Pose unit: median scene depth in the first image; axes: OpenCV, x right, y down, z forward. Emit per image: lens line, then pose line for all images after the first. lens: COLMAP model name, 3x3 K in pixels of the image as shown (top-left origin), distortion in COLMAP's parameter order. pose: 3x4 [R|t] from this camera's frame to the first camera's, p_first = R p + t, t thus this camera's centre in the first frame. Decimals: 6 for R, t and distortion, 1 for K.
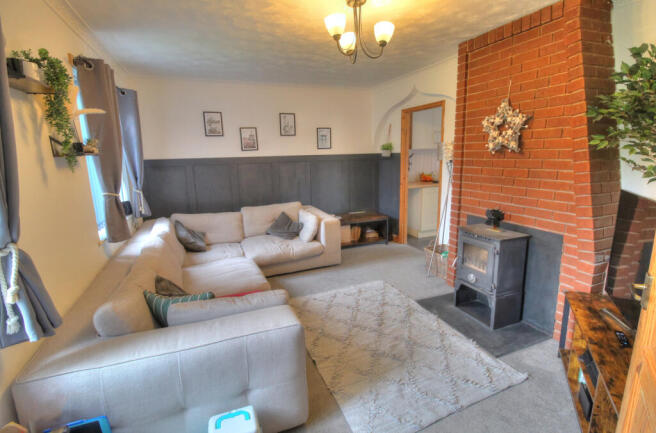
lens RADIAL K [[312.4, 0, 328.6], [0, 312.4, 215.4], [0, 0, 1]] dist [0.006433, -0.003283]
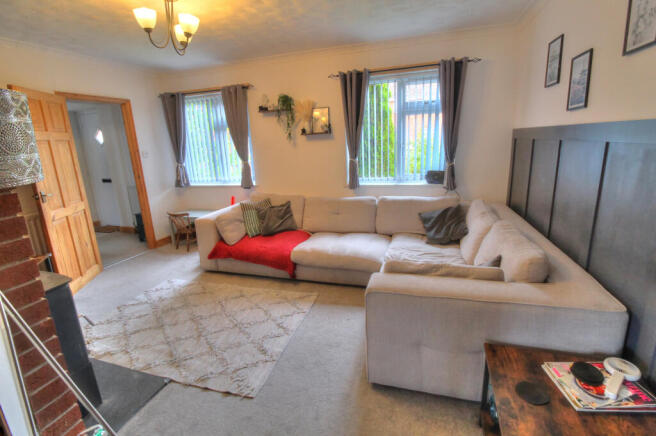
lens RADIAL K [[312.4, 0, 328.6], [0, 312.4, 215.4], [0, 0, 1]] dist [0.006433, -0.003283]
pose [[-0.646580, 0.217139, -0.731290, 0.535461], [-0.092782, 0.929132, 0.357918, -0.332355], [0.757183, 0.299272, -0.580612, 1.758293]]
